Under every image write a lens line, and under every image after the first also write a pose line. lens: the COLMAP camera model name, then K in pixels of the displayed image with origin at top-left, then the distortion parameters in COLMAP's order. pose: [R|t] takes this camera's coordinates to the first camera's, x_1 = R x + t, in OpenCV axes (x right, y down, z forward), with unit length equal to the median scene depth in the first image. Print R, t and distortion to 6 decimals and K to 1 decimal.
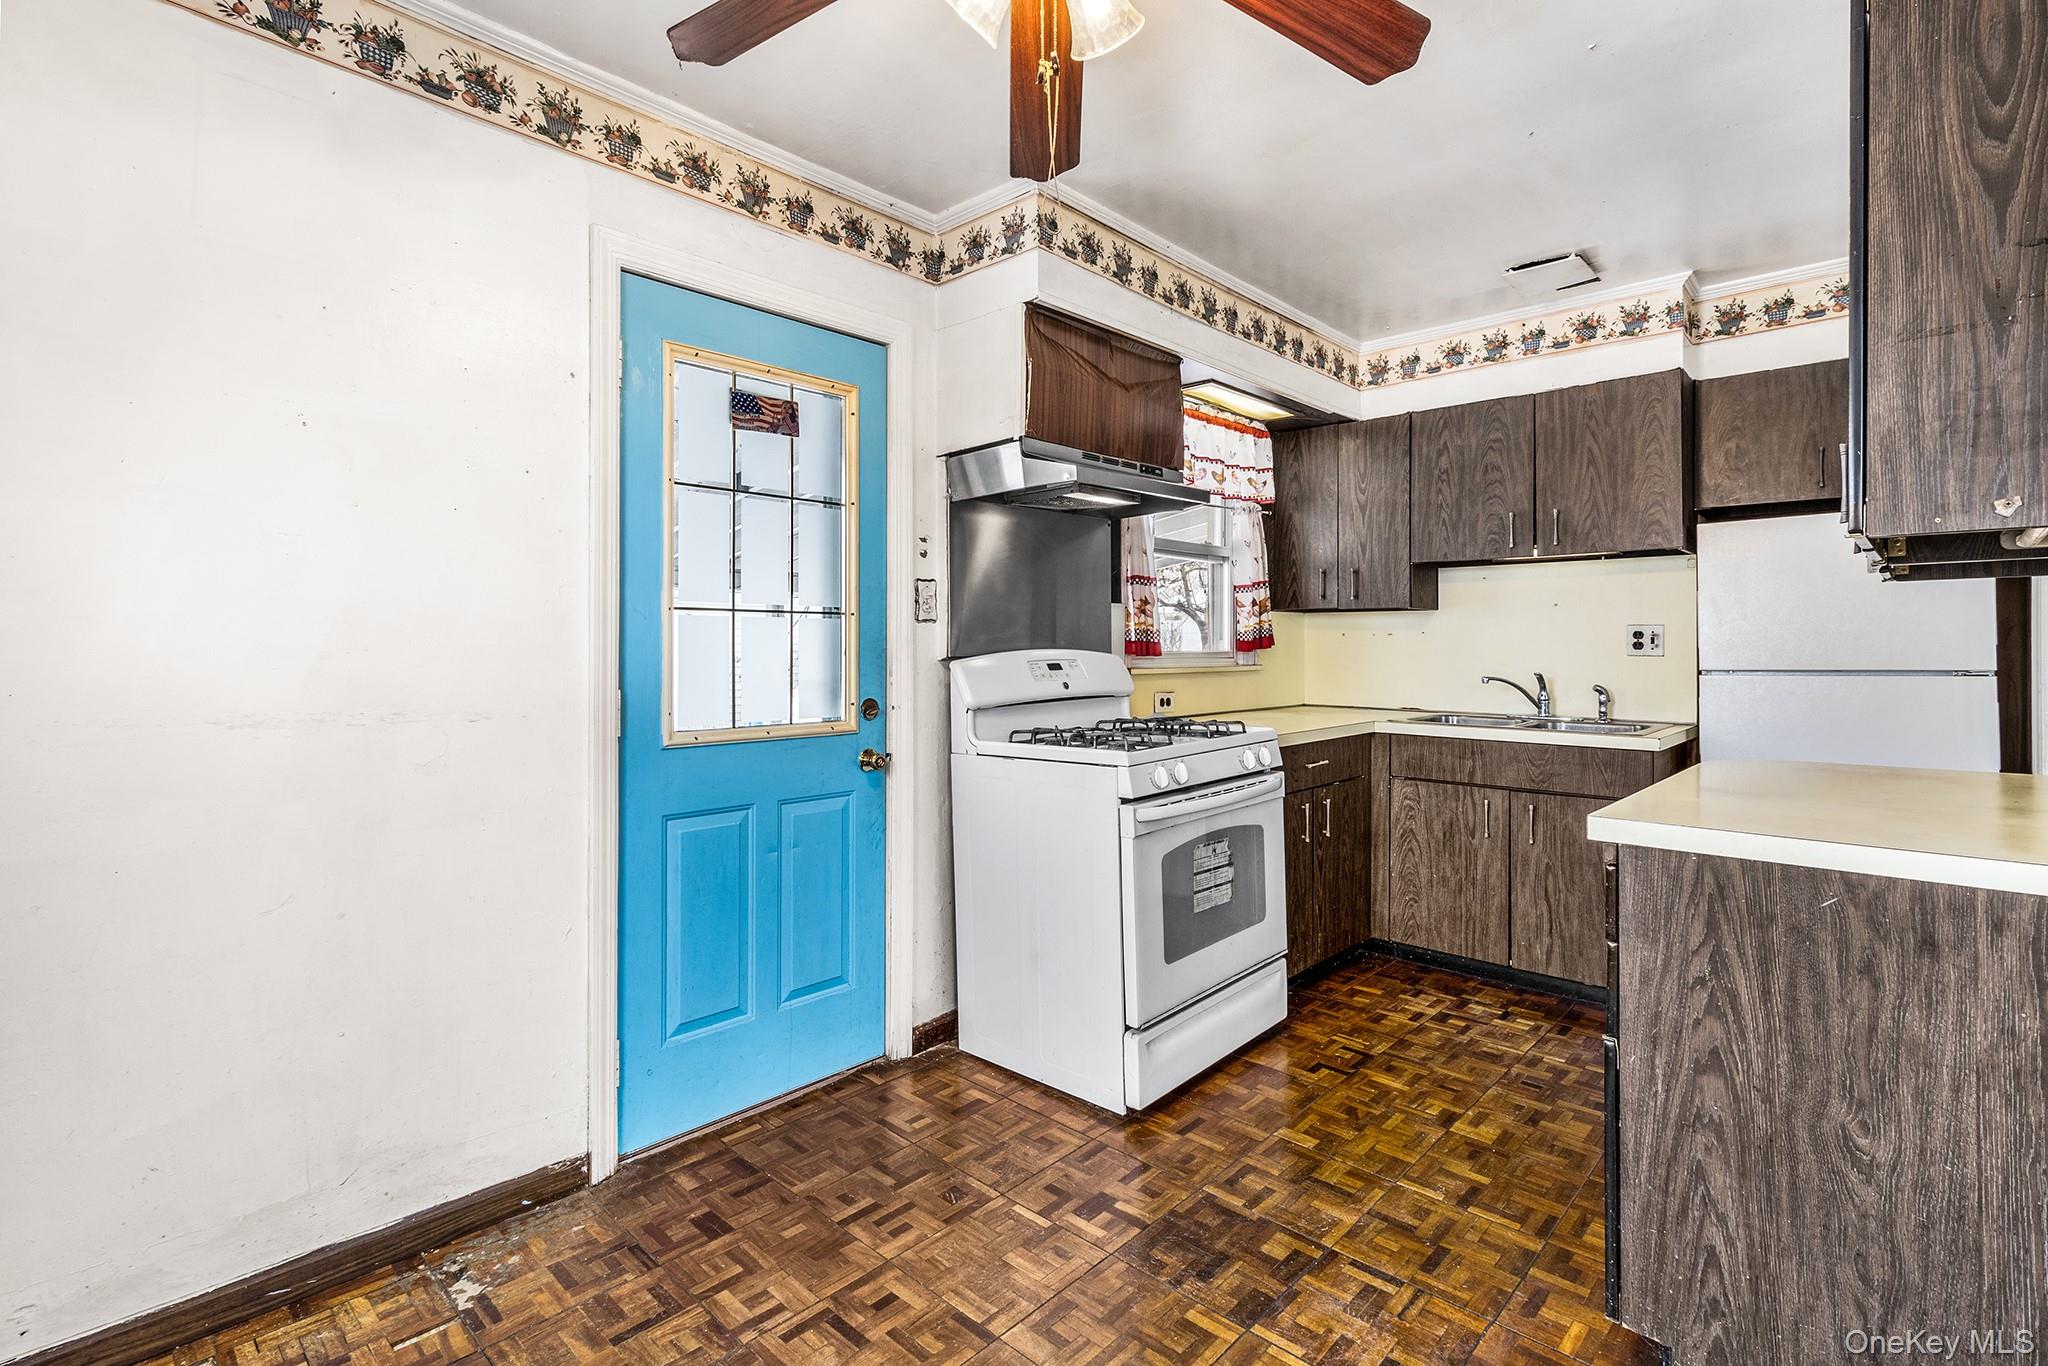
lens RADIAL K [[958.3, 0, 1090.6], [0, 958.3, 647.9], [0, 0, 1]] dist [0.003841, 0.000669]
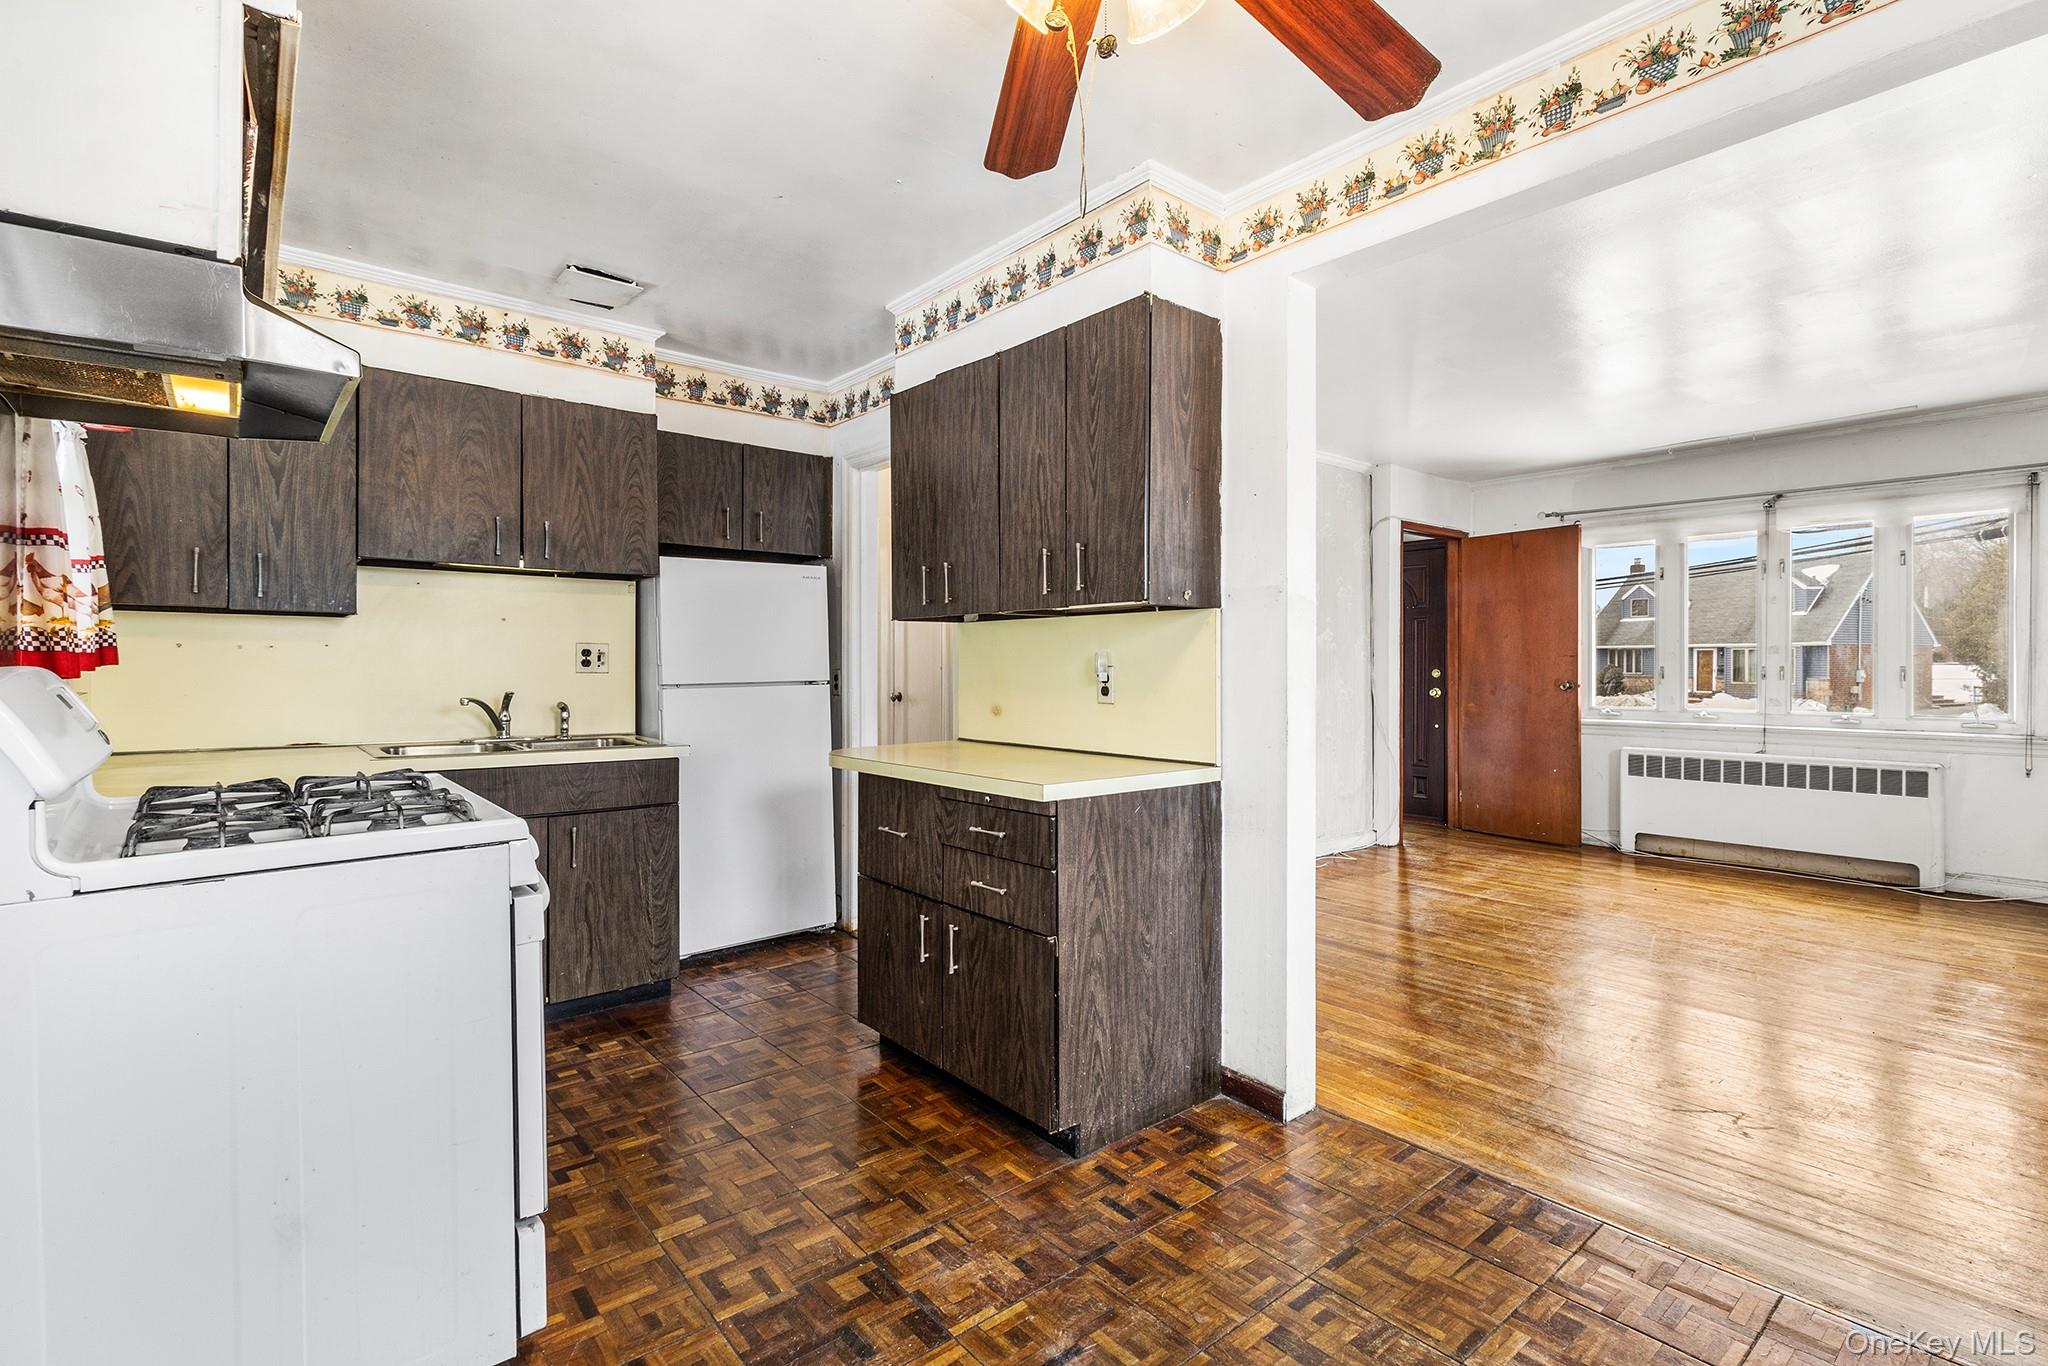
lens RADIAL K [[958.3, 0, 1026.0], [0, 958.3, 676.9], [0, 0, 1]] dist [0.003841, 0.000669]
pose [[0.152273, -0.011621, 0.988270, -0.430638], [0.000389, 0.999931, 0.011699, 0.000700], [-0.988338, -0.001397, 0.152267, 0.405947]]
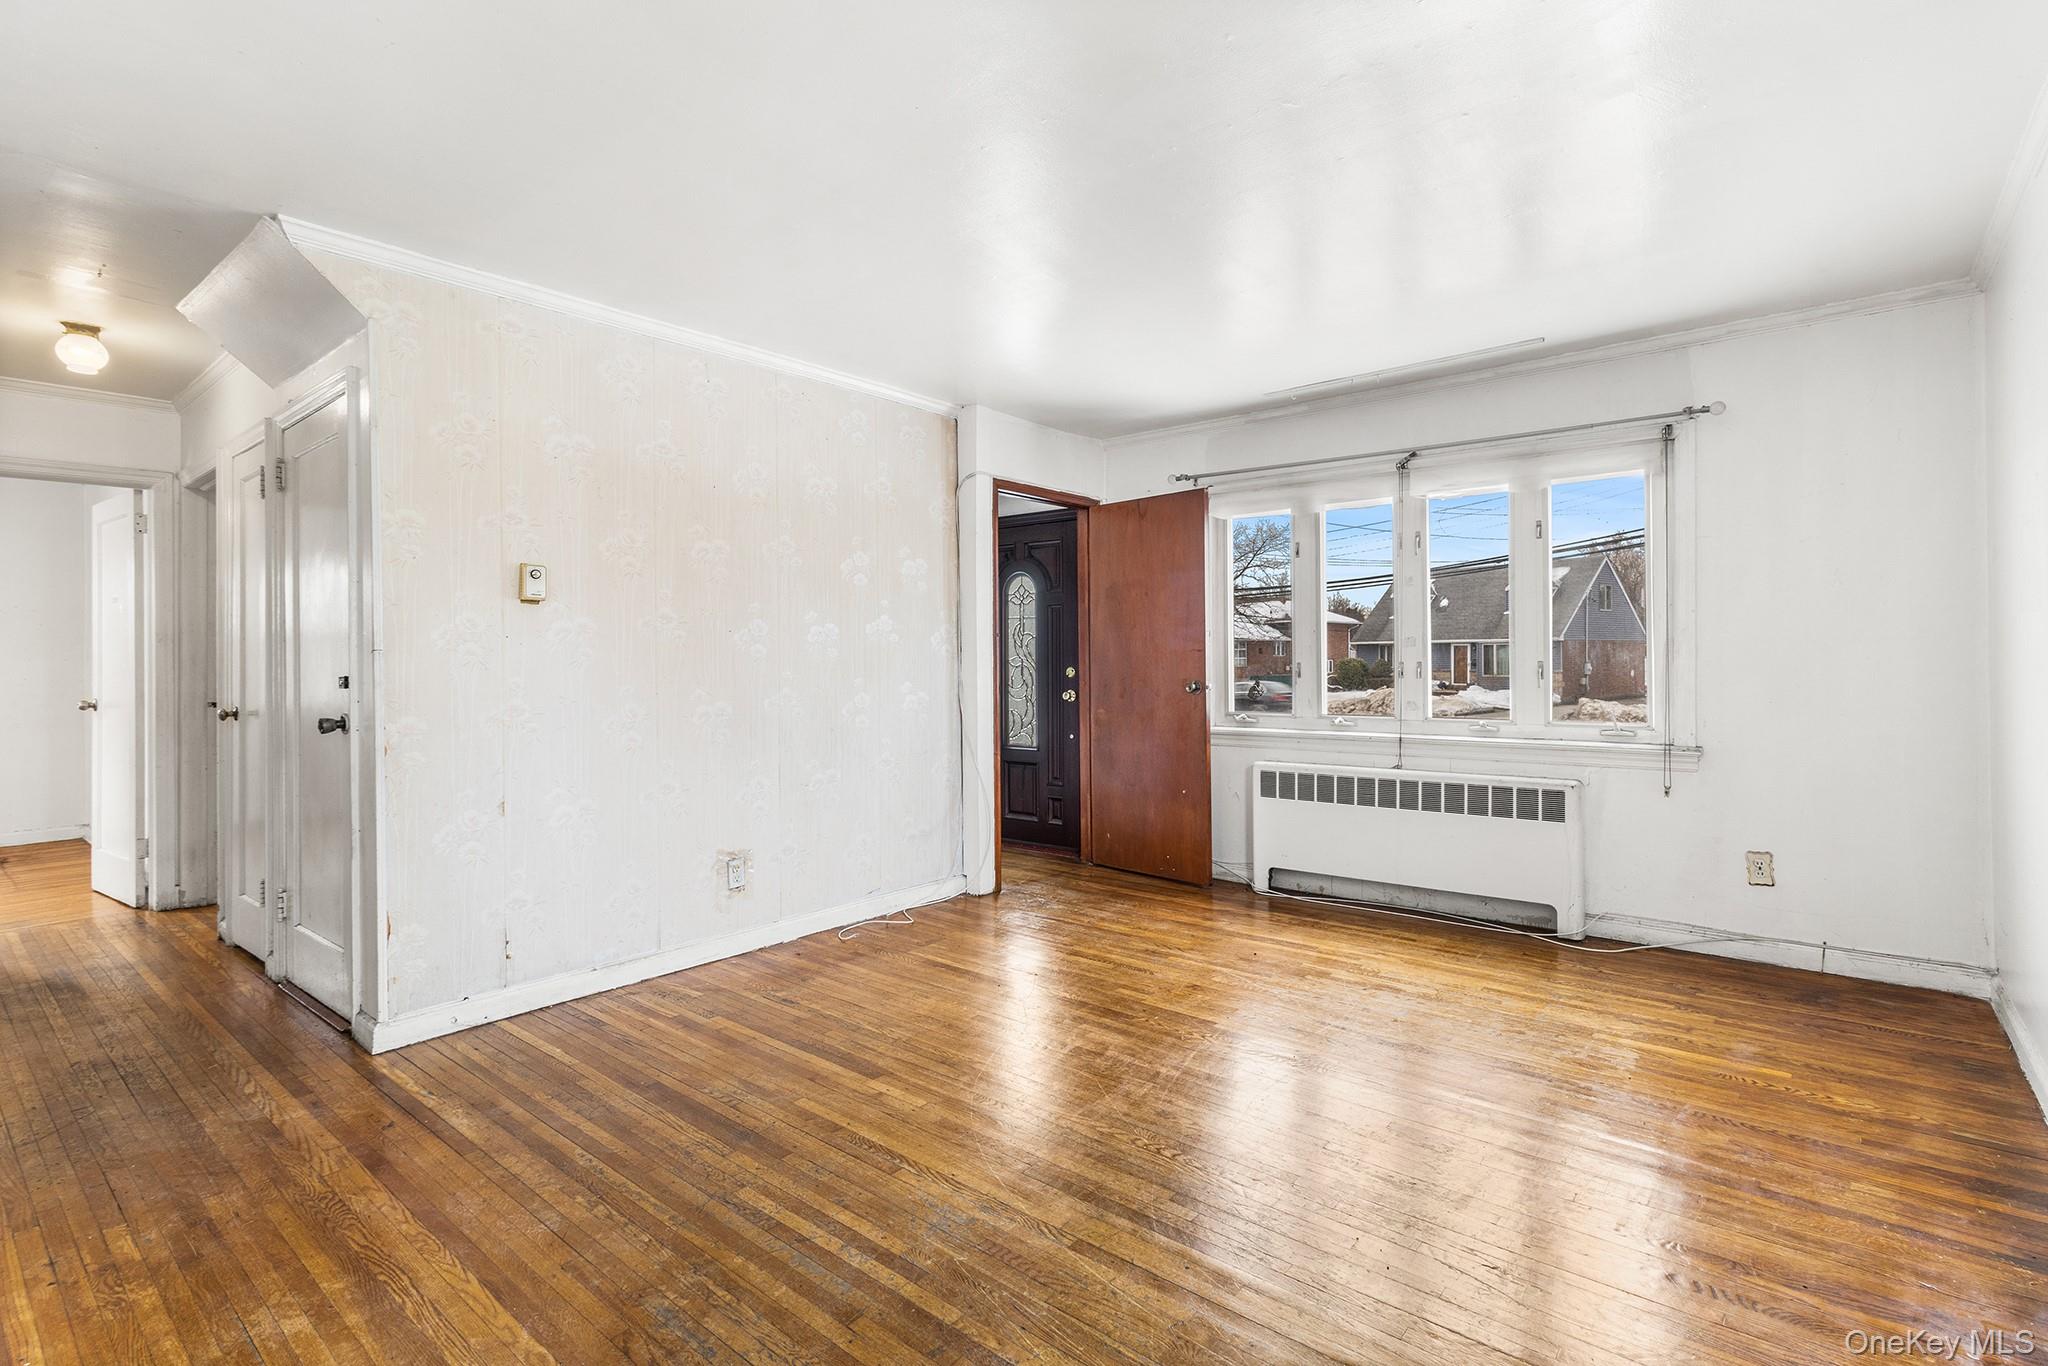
lens RADIAL K [[958.3, 0, 1028.2], [0, 958.3, 664.3], [0, 0, 1]] dist [0.003841, 0.000669]
pose [[-0.025928, -0.002281, 0.999661, -0.179726], [0.005888, 0.999980, 0.002434, 0.000066], [-0.999646, 0.005949, -0.025914, 0.177936]]
